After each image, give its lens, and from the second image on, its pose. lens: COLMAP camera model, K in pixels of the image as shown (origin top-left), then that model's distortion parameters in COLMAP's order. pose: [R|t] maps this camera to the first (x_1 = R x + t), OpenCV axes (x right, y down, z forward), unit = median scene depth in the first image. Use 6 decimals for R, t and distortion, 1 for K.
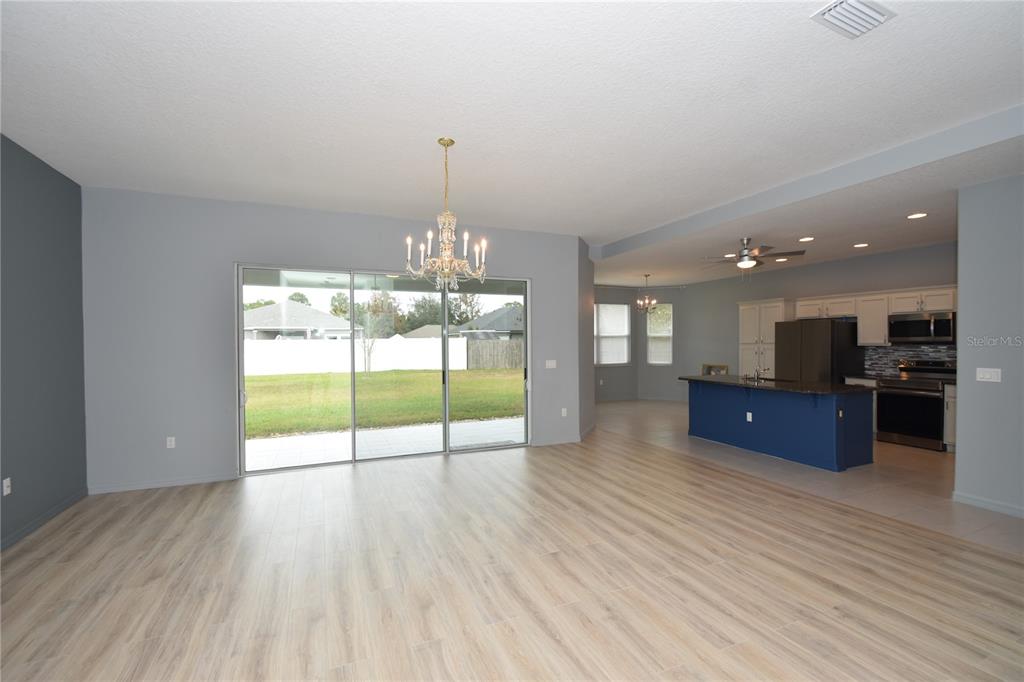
lens RADIAL K [[453.3, 0, 511.4], [0, 453.3, 343.8], [0, 0, 1]] dist [0.000814, -0.004754]
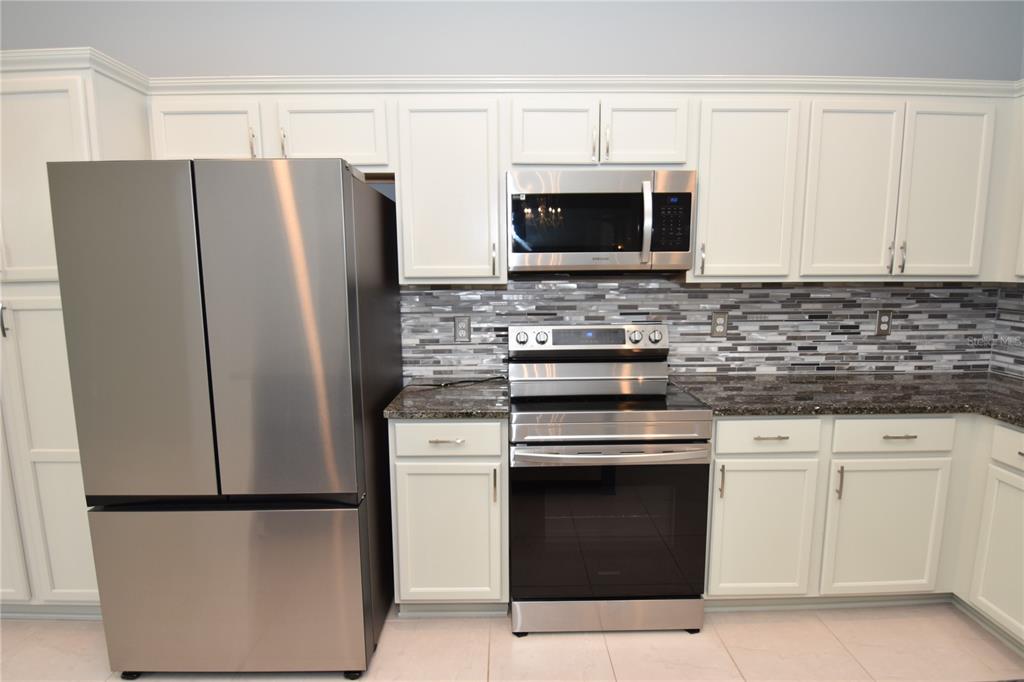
lens RADIAL K [[528.7, 0, 507.9], [0, 528.7, 342.2], [0, 0, 1]] dist [-0.015809, -0.004026]
pose [[0.381408, -0.126559, 0.915702, 0.498022], [0.007648, 0.990982, 0.133778, -0.003754], [-0.924375, -0.044021, 0.378936, 0.822767]]
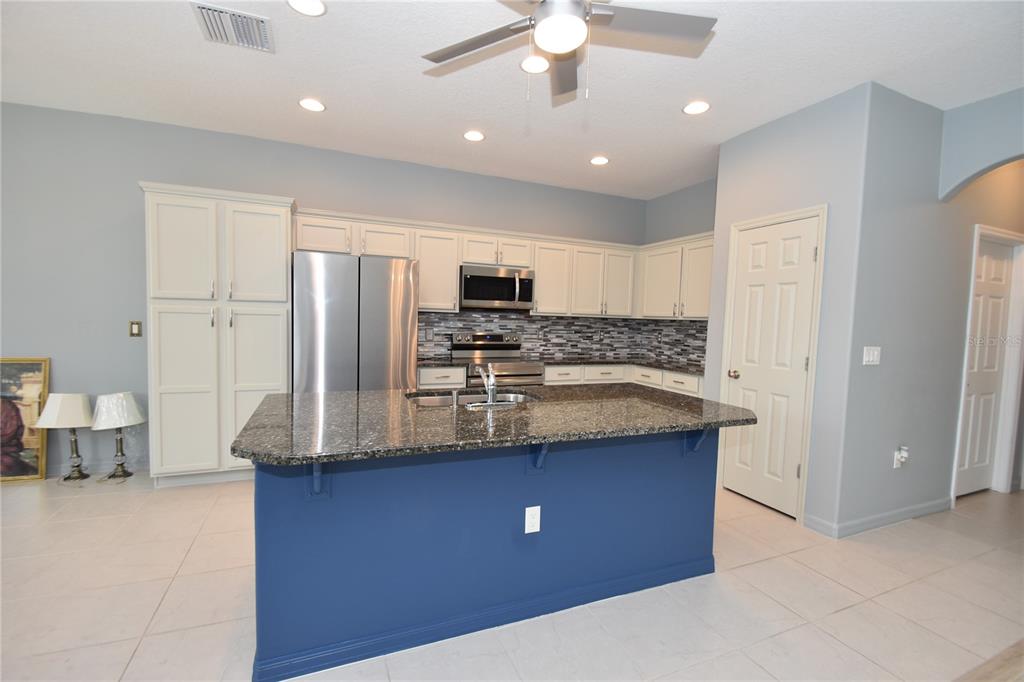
lens RADIAL K [[453.3, 0, 510.2], [0, 453.3, 345.8], [0, 0, 1]] dist [0.000814, -0.004754]
pose [[0.002941, -0.054874, 0.998489, 0.169766], [-0.026224, 0.998146, 0.054932, 0.013447], [-0.999652, -0.026346, 0.001497, 0.872053]]
